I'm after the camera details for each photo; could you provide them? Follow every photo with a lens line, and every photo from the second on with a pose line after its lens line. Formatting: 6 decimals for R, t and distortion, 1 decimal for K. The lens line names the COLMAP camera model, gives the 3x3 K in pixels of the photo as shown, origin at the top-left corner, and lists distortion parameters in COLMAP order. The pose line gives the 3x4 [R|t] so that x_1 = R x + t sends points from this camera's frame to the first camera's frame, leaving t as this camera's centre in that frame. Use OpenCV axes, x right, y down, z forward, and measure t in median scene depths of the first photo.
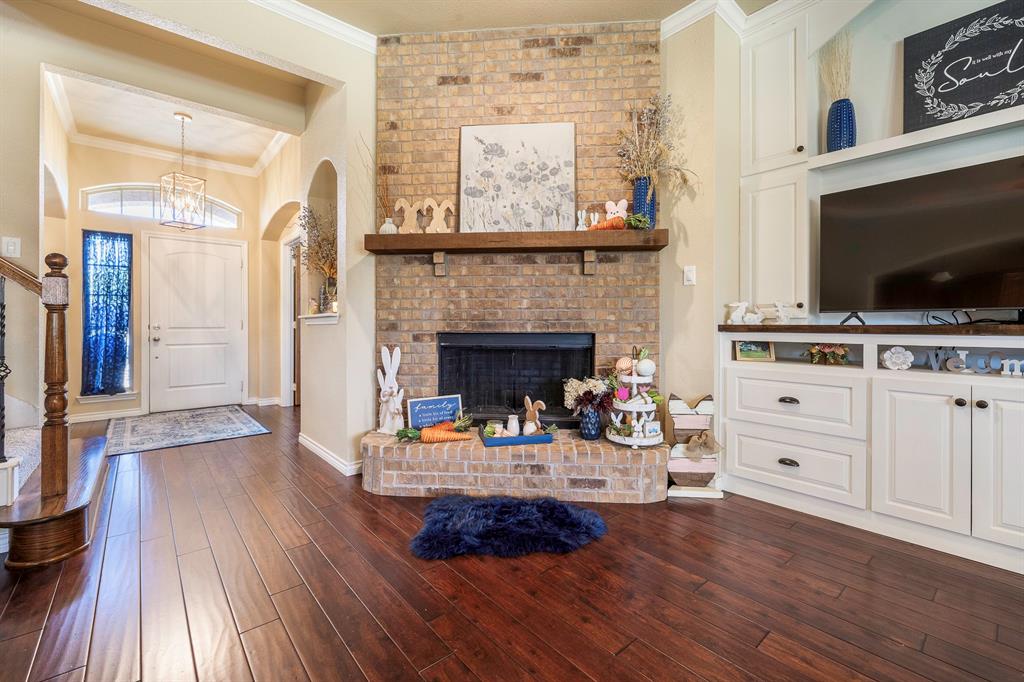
lens RADIAL K [[438.1, 0, 511.1], [0, 438.1, 325.7], [0, 0, 1]] dist [-0.003287, 0.001358]
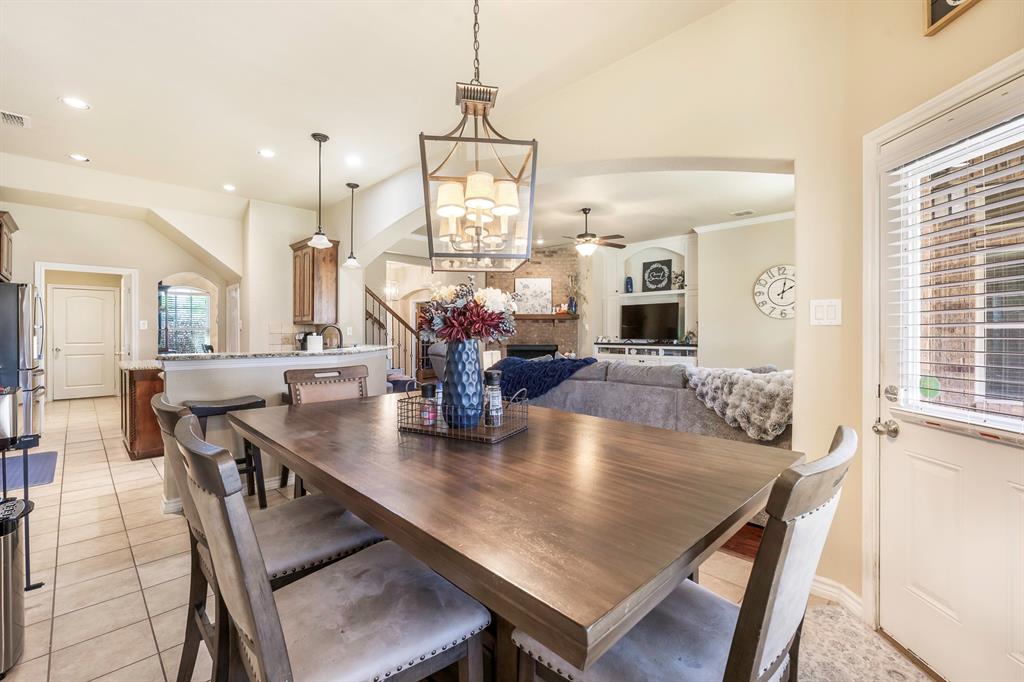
lens RADIAL K [[438.1, 0, 512.6], [0, 438.1, 335.1], [0, 0, 1]] dist [-0.003287, 0.001358]
pose [[0.997078, -0.000109, 0.076395, -0.377916], [0.000184, 1.000000, -0.000975, -0.052807], [-0.076395, 0.000986, 0.997077, -2.140597]]
